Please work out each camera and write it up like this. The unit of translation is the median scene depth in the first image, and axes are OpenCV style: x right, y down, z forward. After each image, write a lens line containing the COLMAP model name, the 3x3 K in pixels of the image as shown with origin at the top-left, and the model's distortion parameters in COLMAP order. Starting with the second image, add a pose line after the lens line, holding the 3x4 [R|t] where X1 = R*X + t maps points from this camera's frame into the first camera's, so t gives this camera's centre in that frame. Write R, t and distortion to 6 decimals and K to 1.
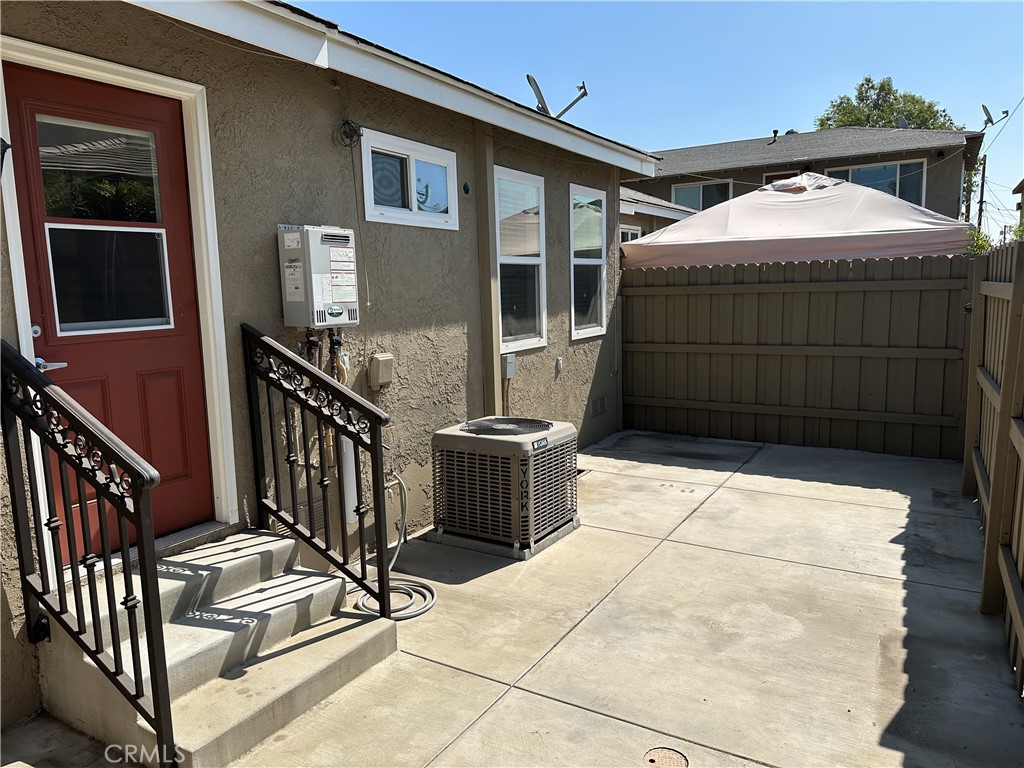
lens RADIAL K [[728.7, 0, 512.5], [0, 728.7, 380.6], [0, 0, 1]] dist [0.033407, -0.063097]
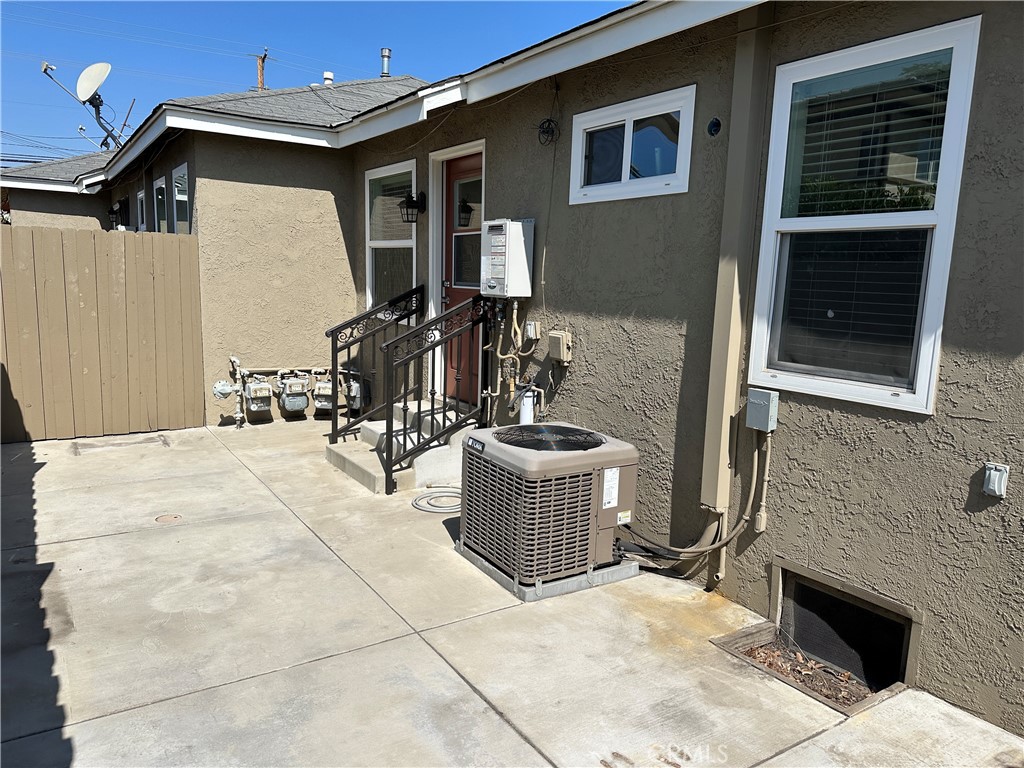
lens RADIAL K [[728.7, 0, 513.4], [0, 728.7, 388.5], [0, 0, 1]] dist [0.033407, -0.063097]
pose [[-0.457123, 0.145725, -0.877384, 0.793867], [-0.132278, 0.964375, 0.229091, -0.190826], [0.879512, 0.220782, -0.421562, 1.413851]]
